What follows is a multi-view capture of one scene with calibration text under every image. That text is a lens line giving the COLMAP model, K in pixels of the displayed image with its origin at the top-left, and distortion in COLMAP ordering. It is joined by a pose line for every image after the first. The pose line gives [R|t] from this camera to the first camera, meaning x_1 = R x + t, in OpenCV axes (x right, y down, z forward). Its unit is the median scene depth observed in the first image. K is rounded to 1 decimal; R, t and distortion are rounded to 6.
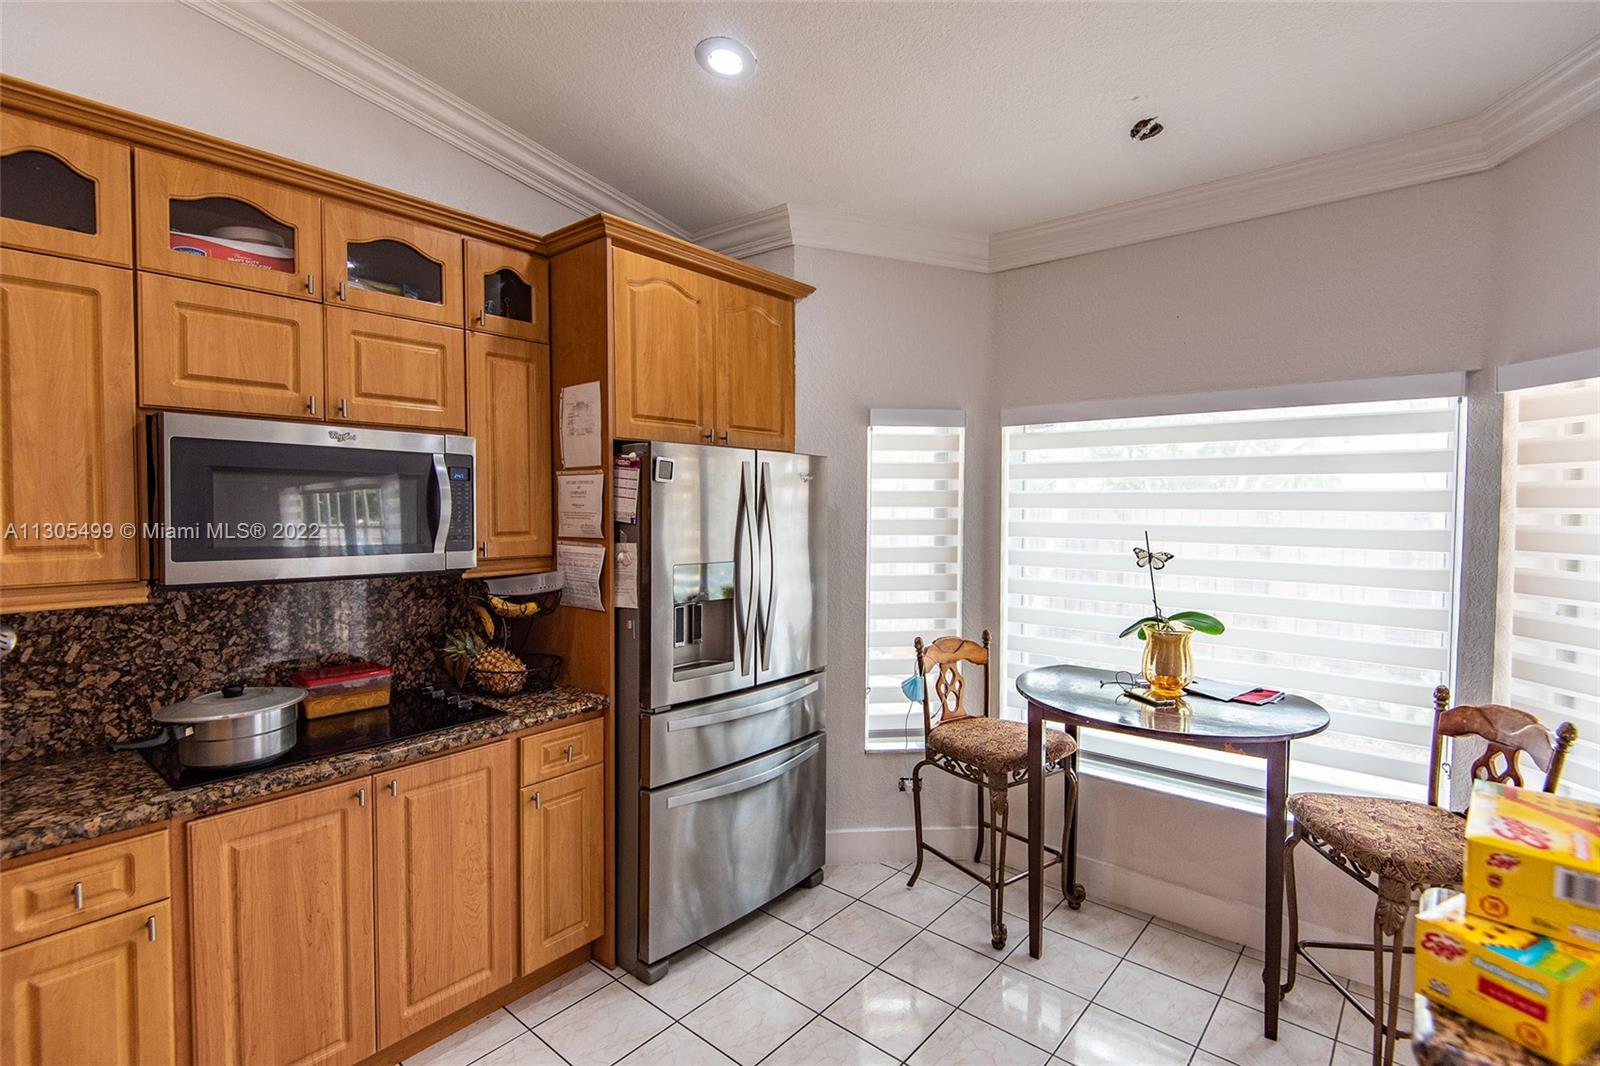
lens RADIAL K [[731.0, 0, 807.1], [0, 731.0, 527.4], [0, 0, 1]] dist [0.000755, -0.004240]
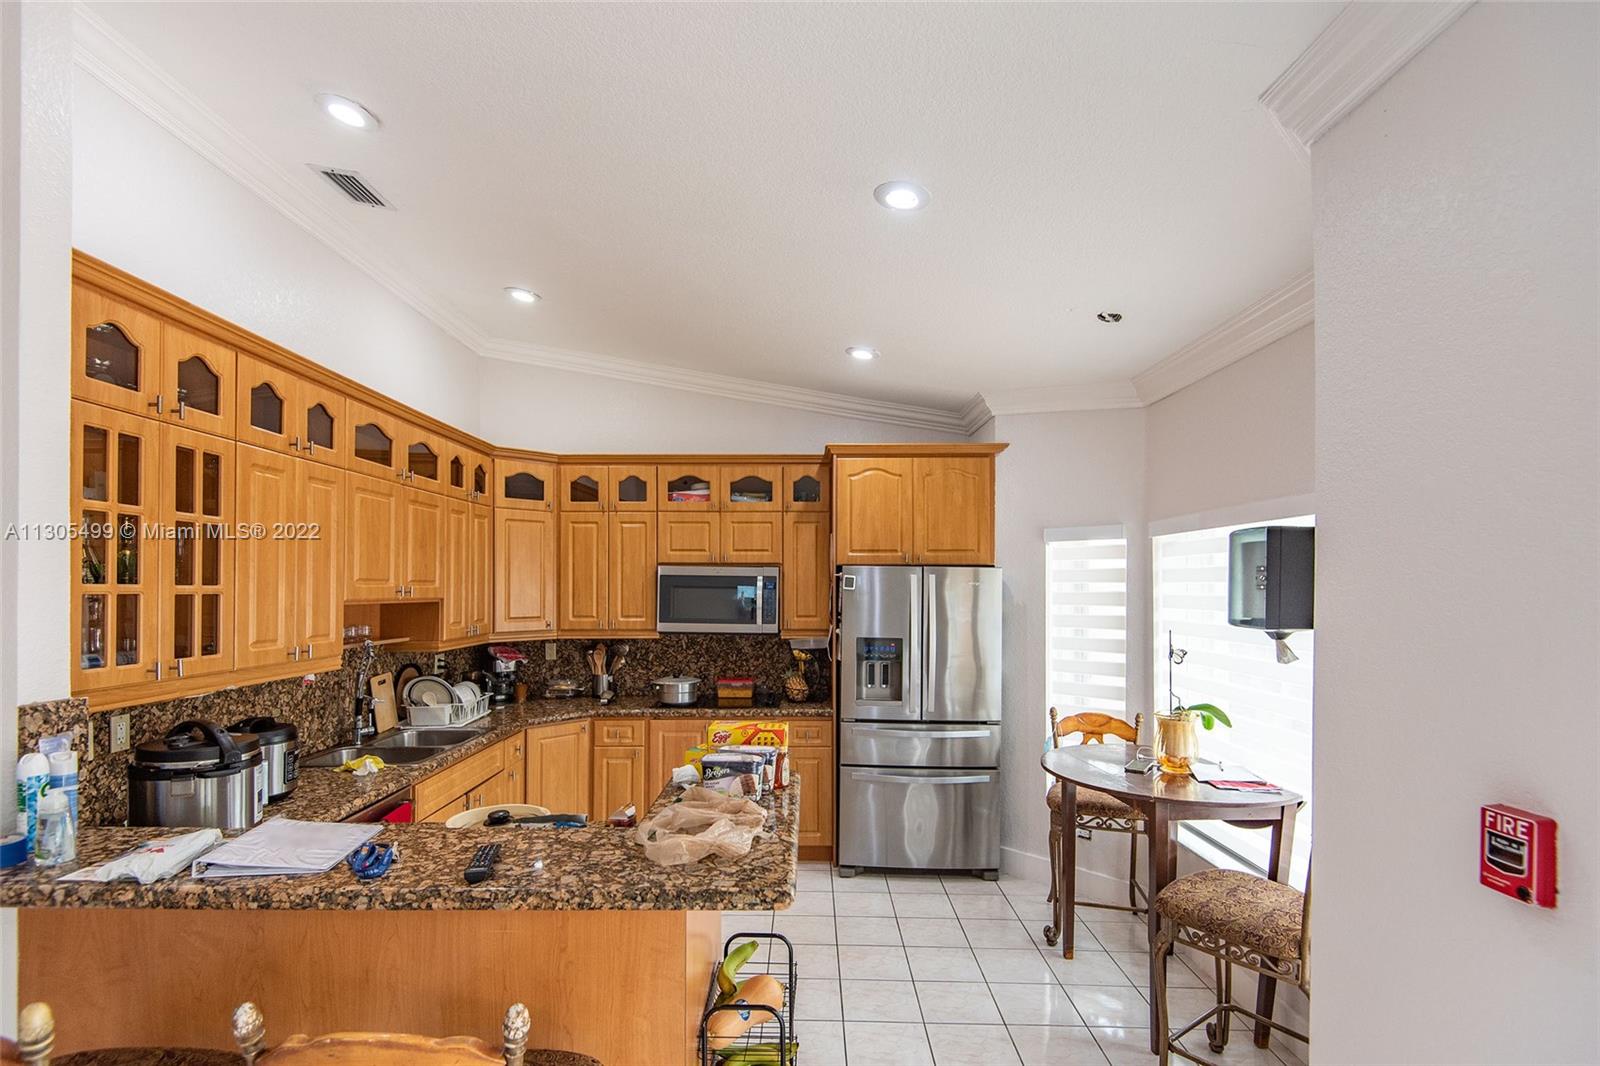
lens RADIAL K [[731.0, 0, 817.5], [0, 731.0, 587.1], [0, 0, 1]] dist [0.000755, -0.004240]
pose [[0.649030, -0.003417, -0.760755, 1.122267], [-0.027134, 0.999250, -0.027637, -0.016993], [0.760279, 0.038579, 0.648450, -0.203849]]
